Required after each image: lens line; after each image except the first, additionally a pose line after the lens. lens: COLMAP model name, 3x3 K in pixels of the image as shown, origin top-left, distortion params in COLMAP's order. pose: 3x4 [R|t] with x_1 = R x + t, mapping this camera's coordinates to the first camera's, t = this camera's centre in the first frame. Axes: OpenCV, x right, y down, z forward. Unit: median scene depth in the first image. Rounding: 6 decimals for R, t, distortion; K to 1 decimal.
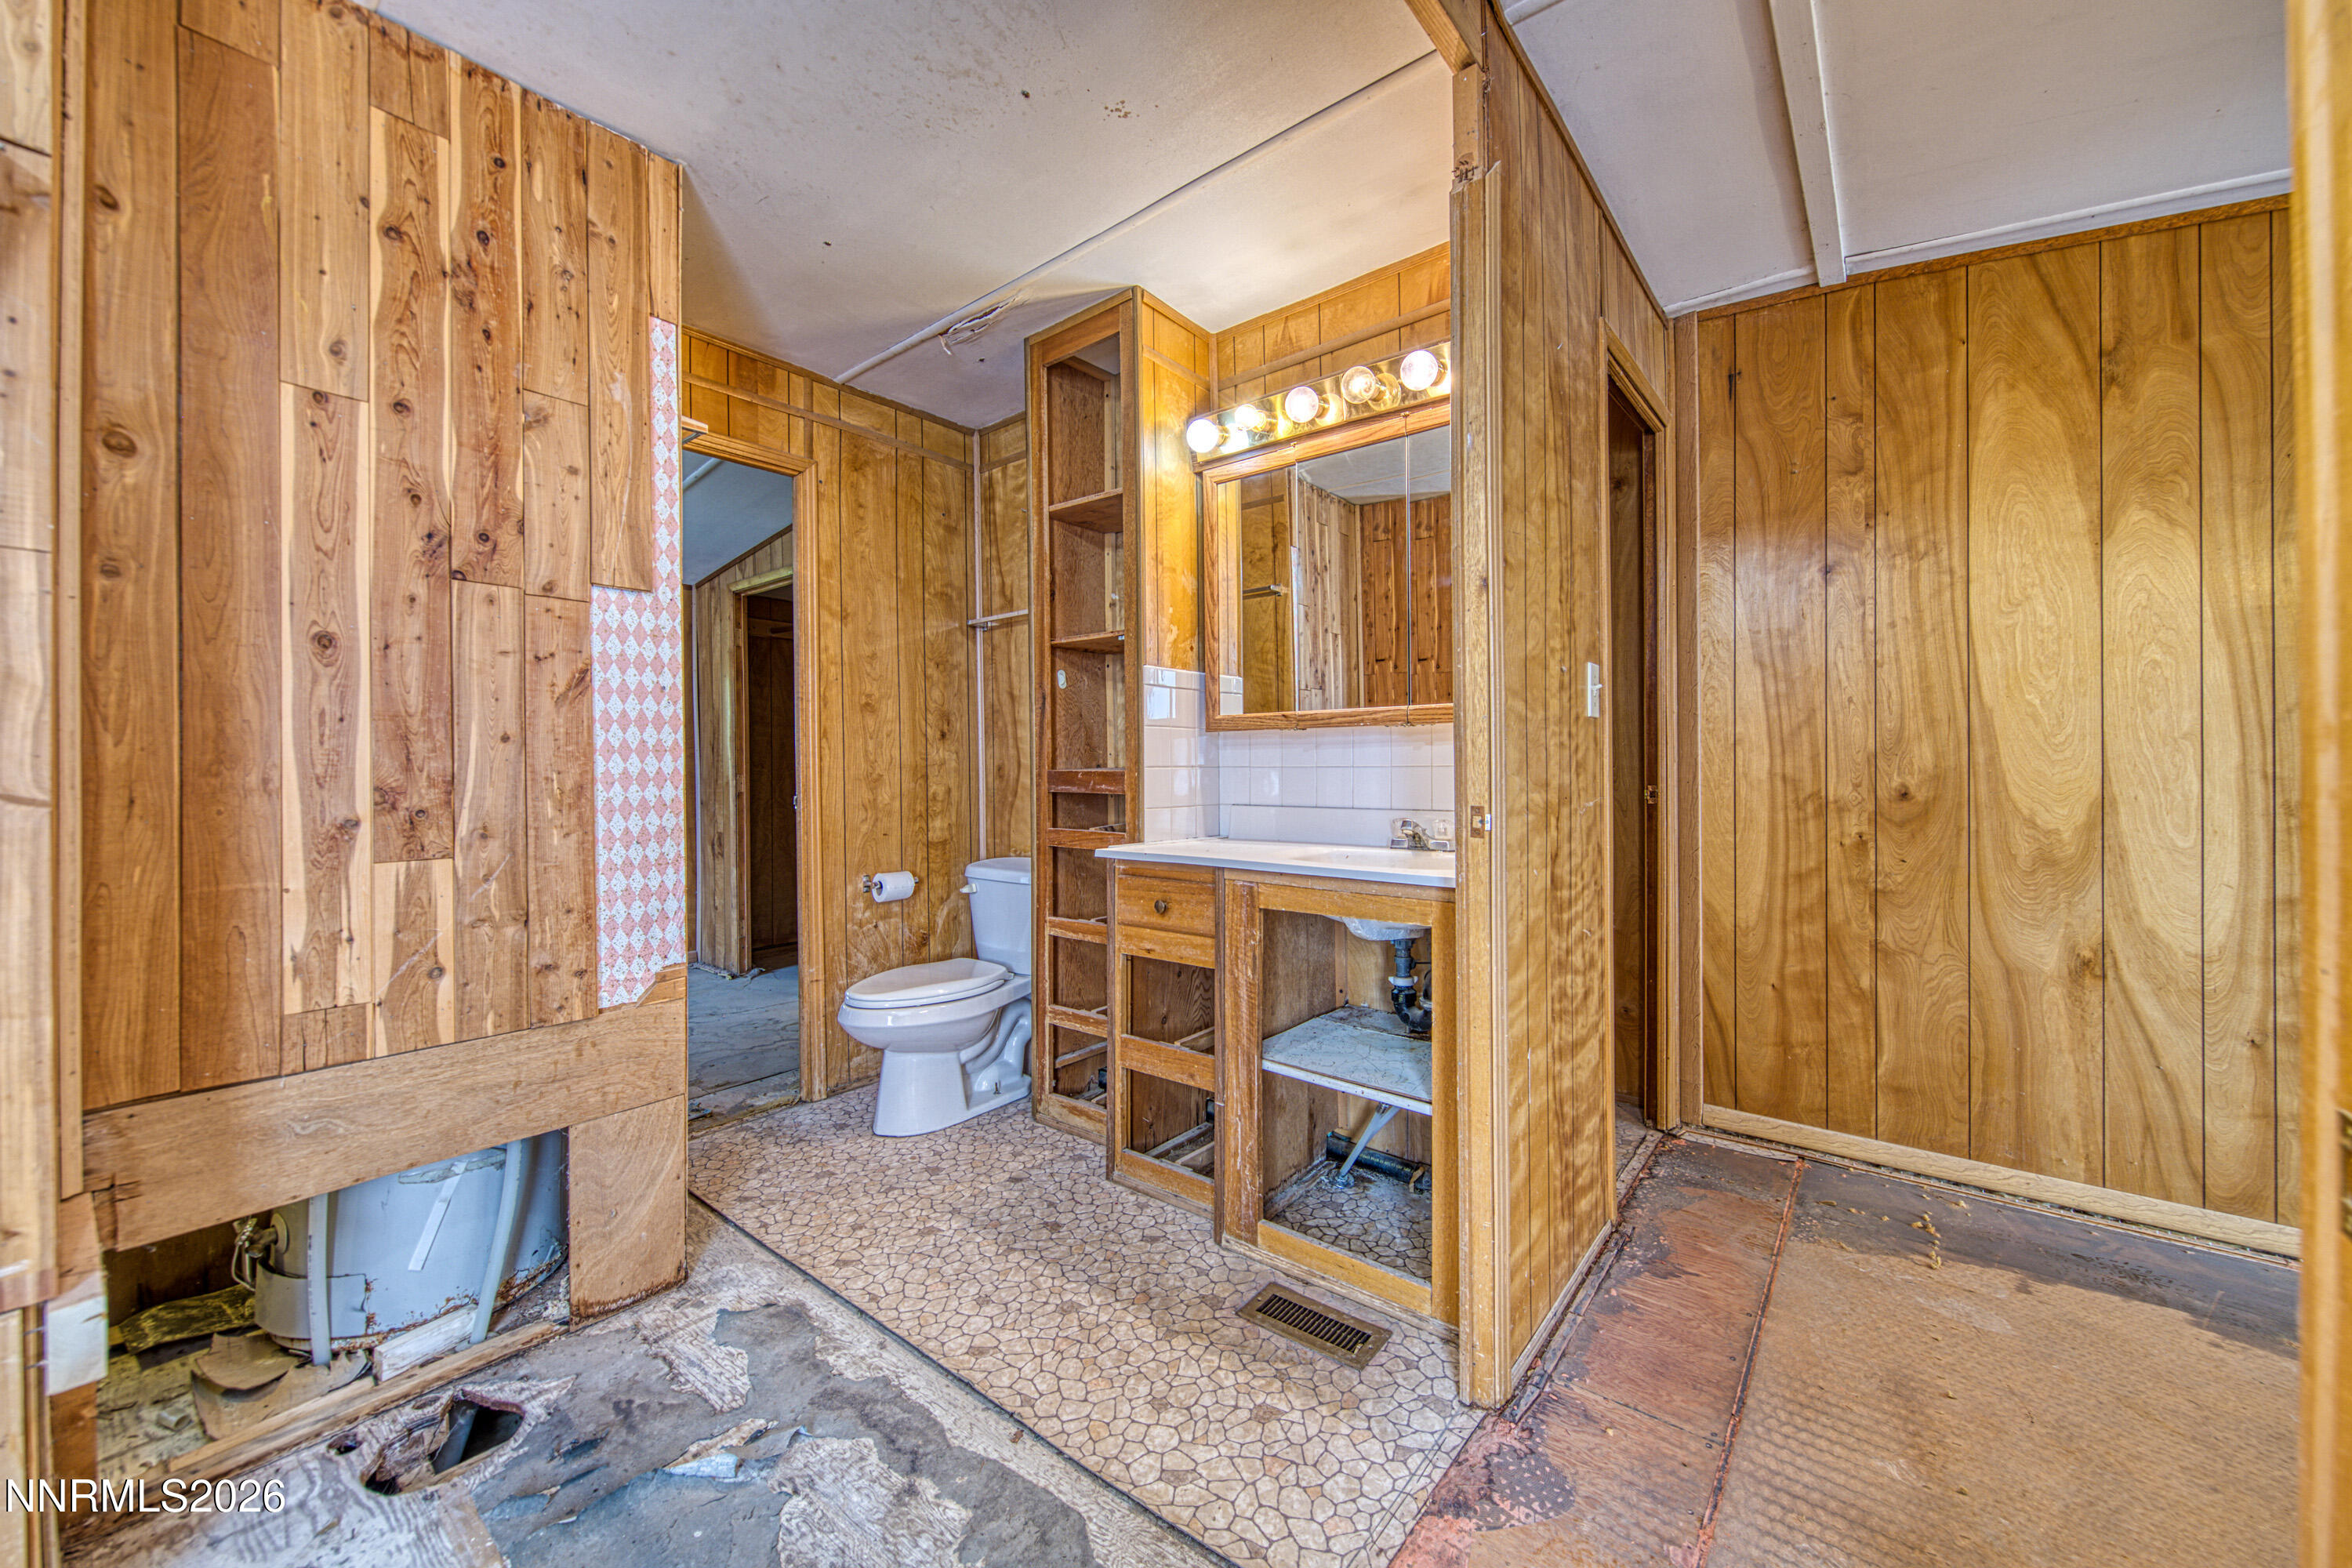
lens RADIAL K [[881.8, 0, 1214.2], [0, 881.8, 773.9], [0, 0, 1]] dist [0.011216, -0.007435]
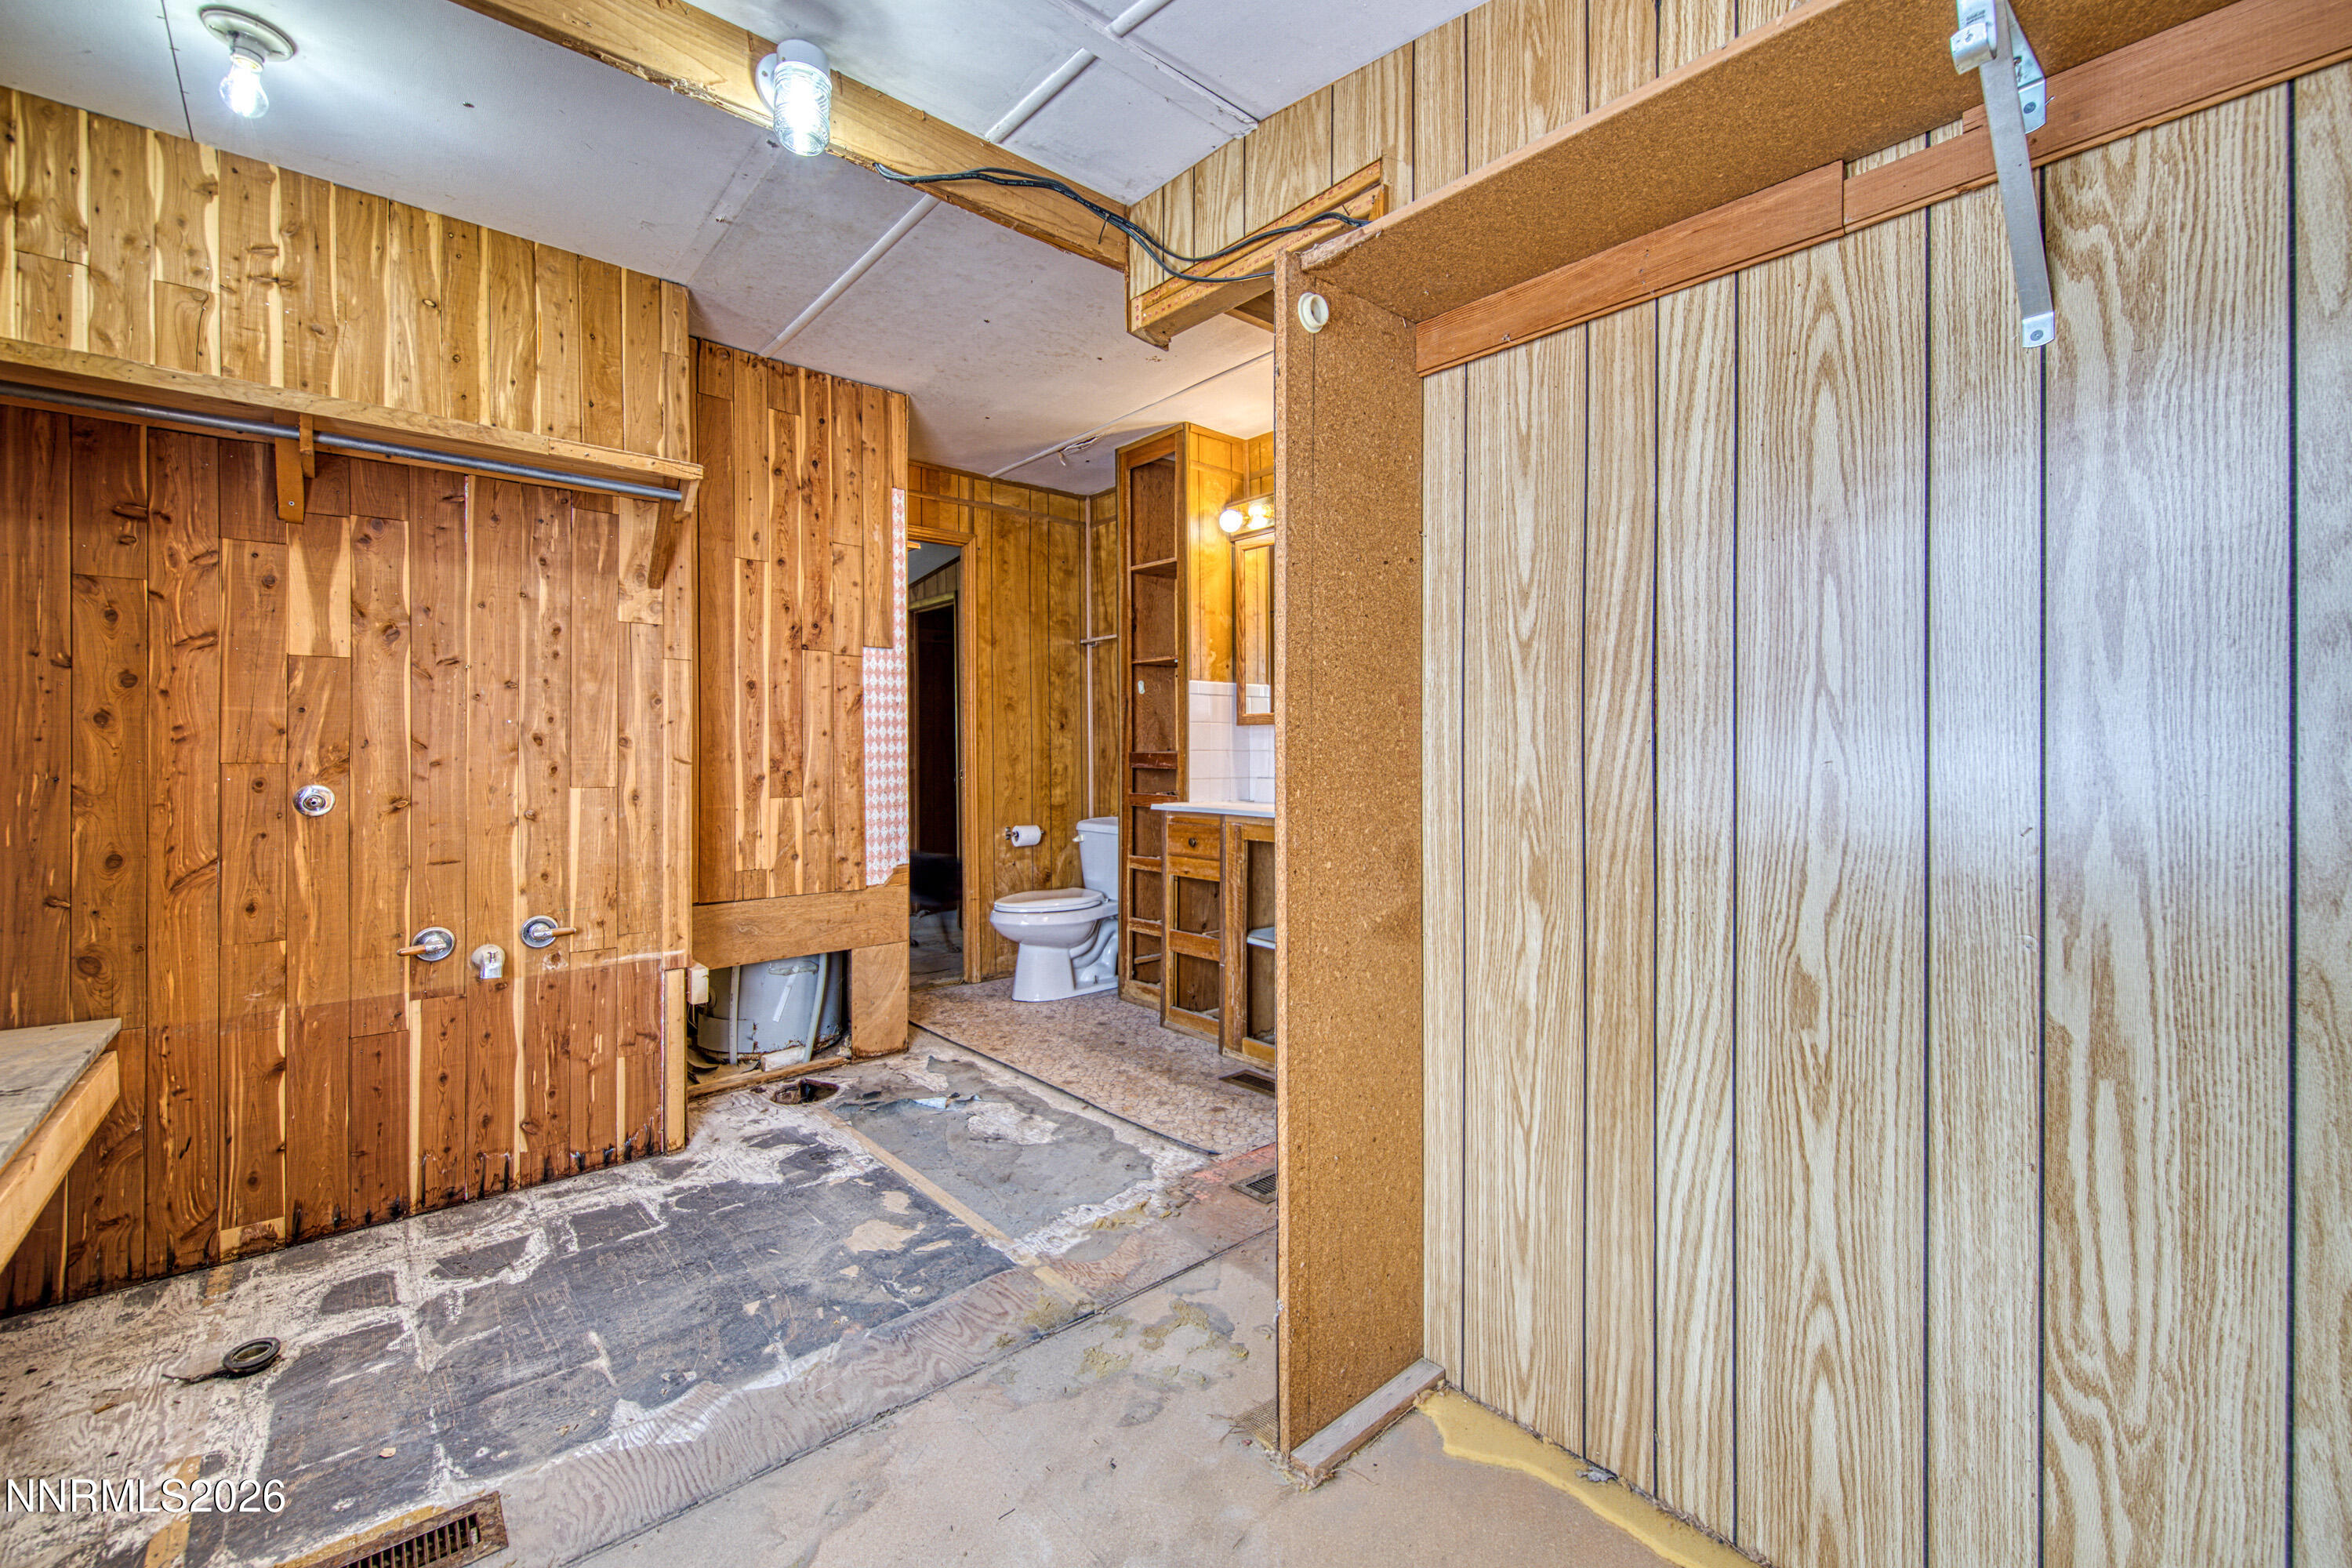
lens RADIAL K [[1009.3, 0, 1205.5], [0, 1009.3, 762.3], [0, 0, 1]] dist [0.000836, -0.000096]
pose [[0.983927, 0.006329, -0.178459, 0.283606], [-0.005516, 0.999972, 0.005049, 0.003992], [0.178486, -0.003983, 0.983934, -0.737151]]
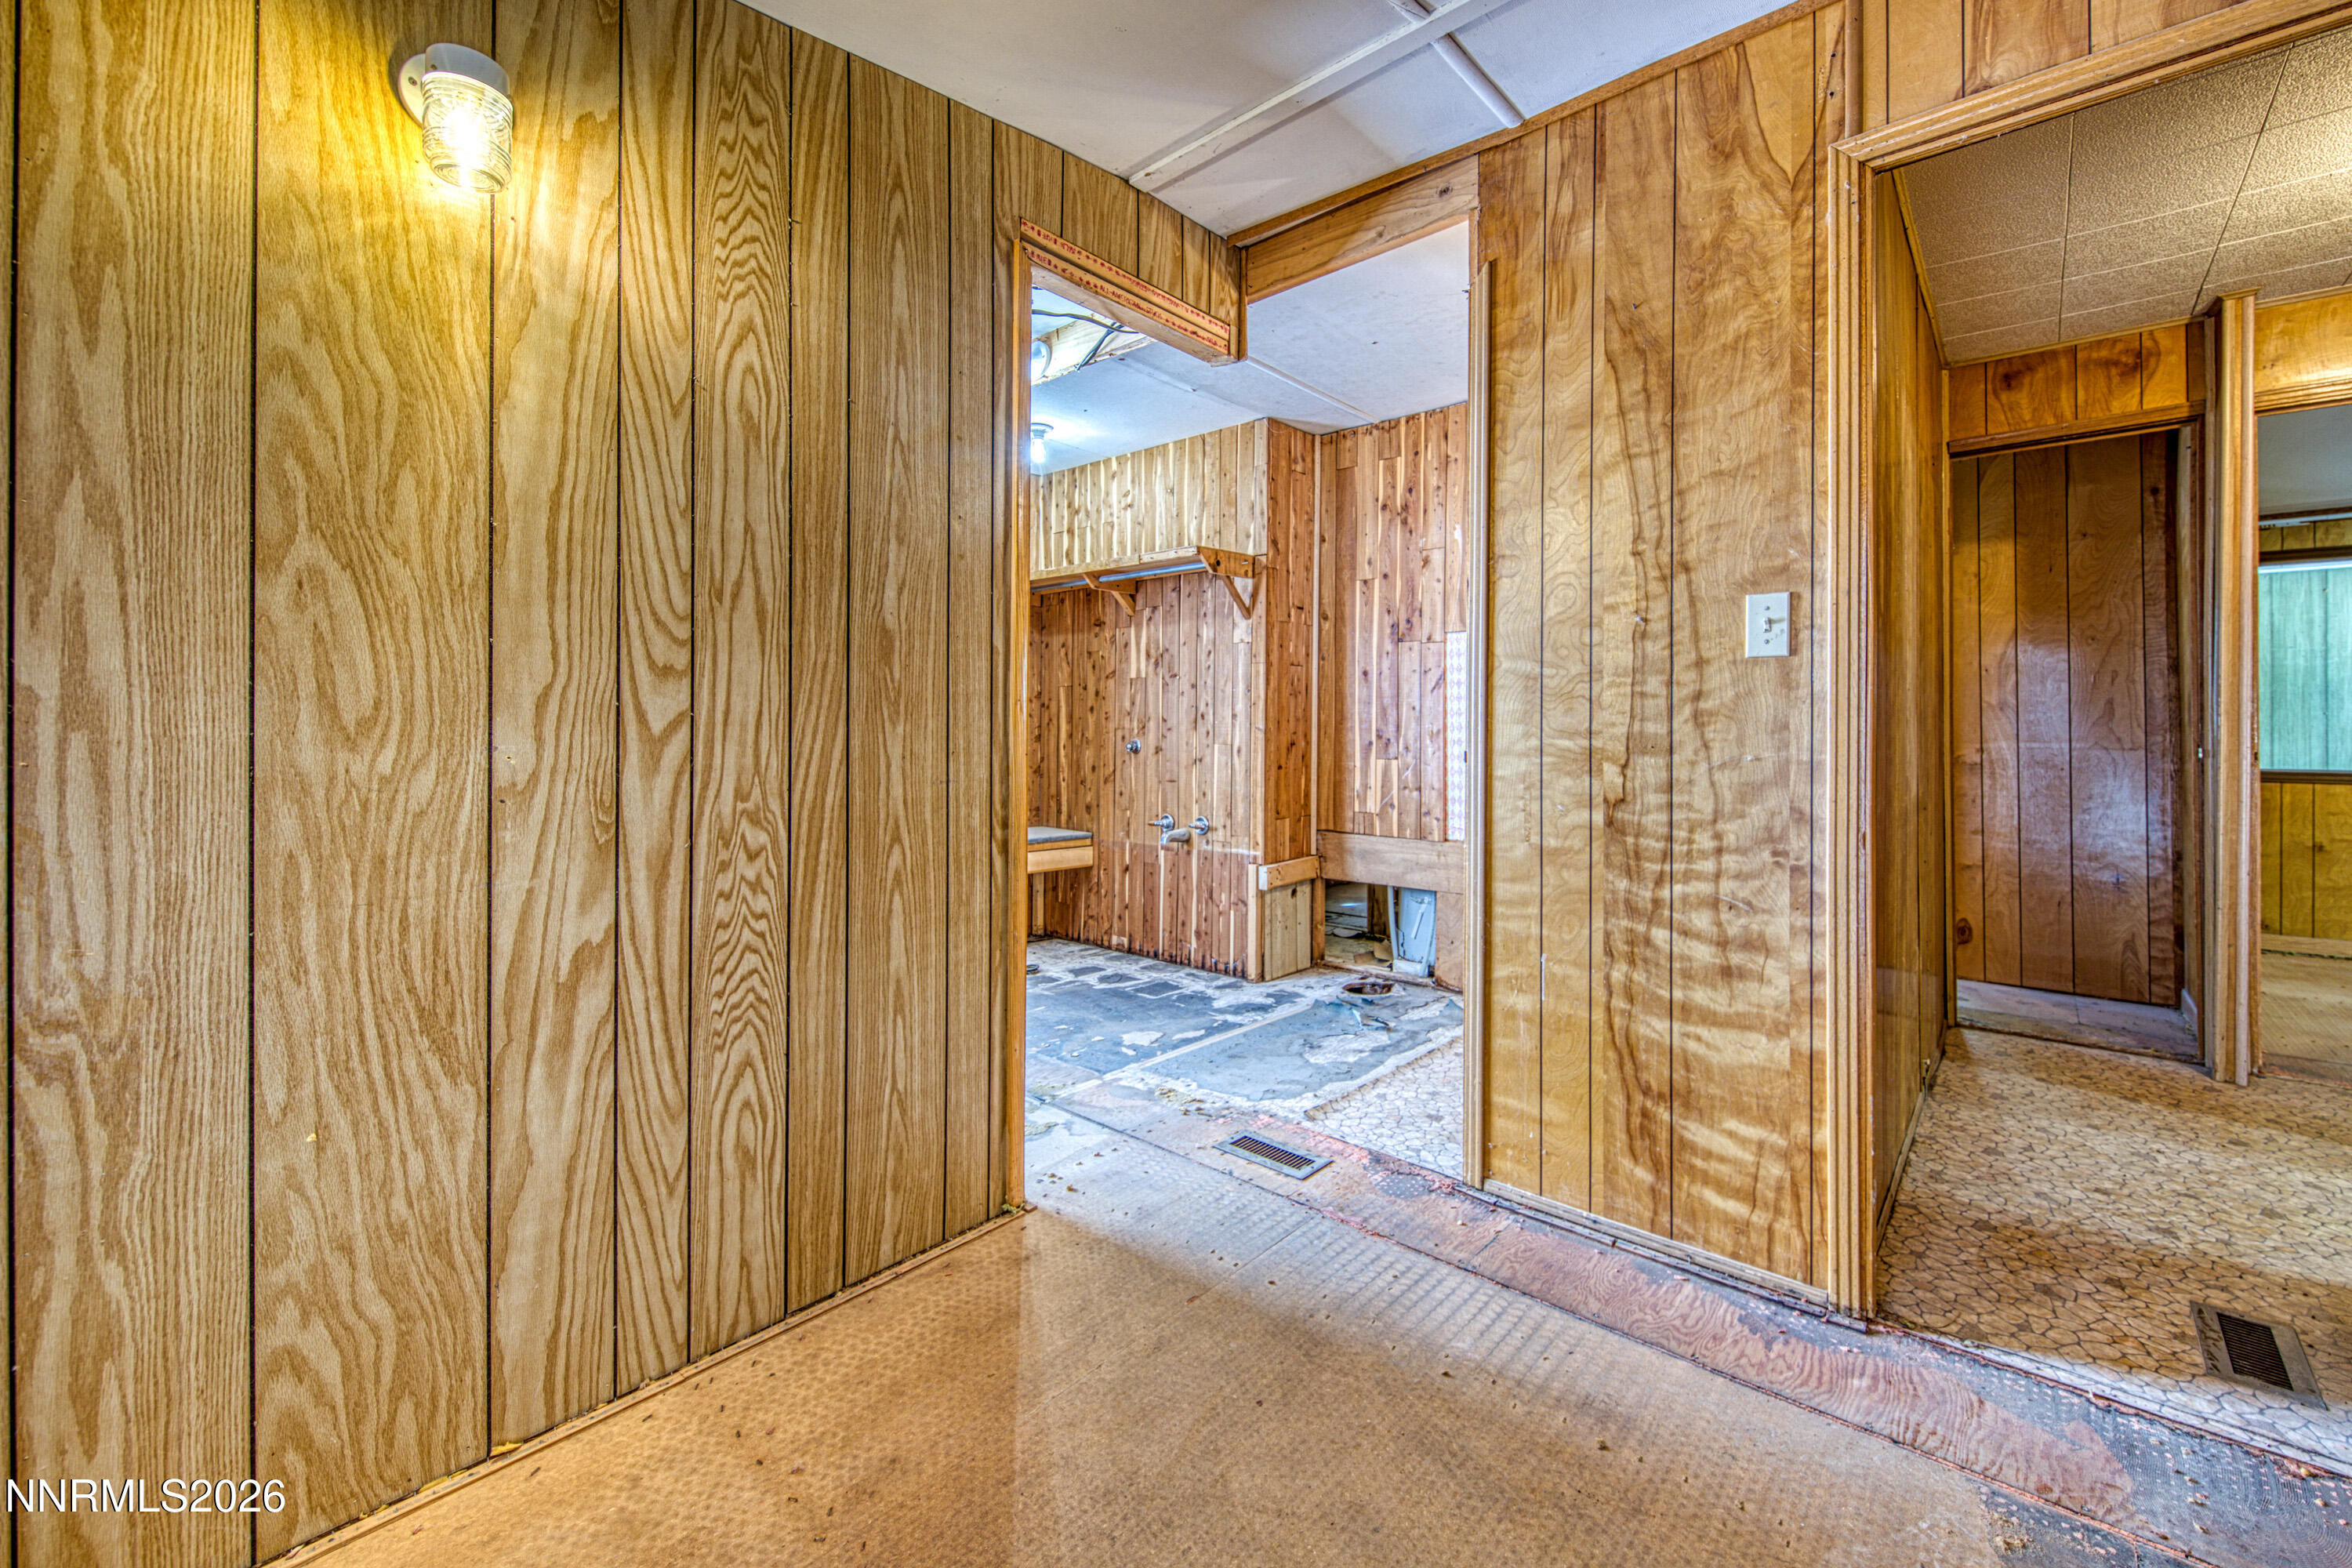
lens RADIAL K [[935.3, 0, 1175.4], [0, 935.3, 732.4], [0, 0, 1]] dist [0.000040, -0.000096]
pose [[-0.091734, 0.004936, -0.995771, 1.291049], [-0.010431, 0.999928, 0.005917, 0.010727], [0.995729, 0.010930, -0.091675, 0.486263]]
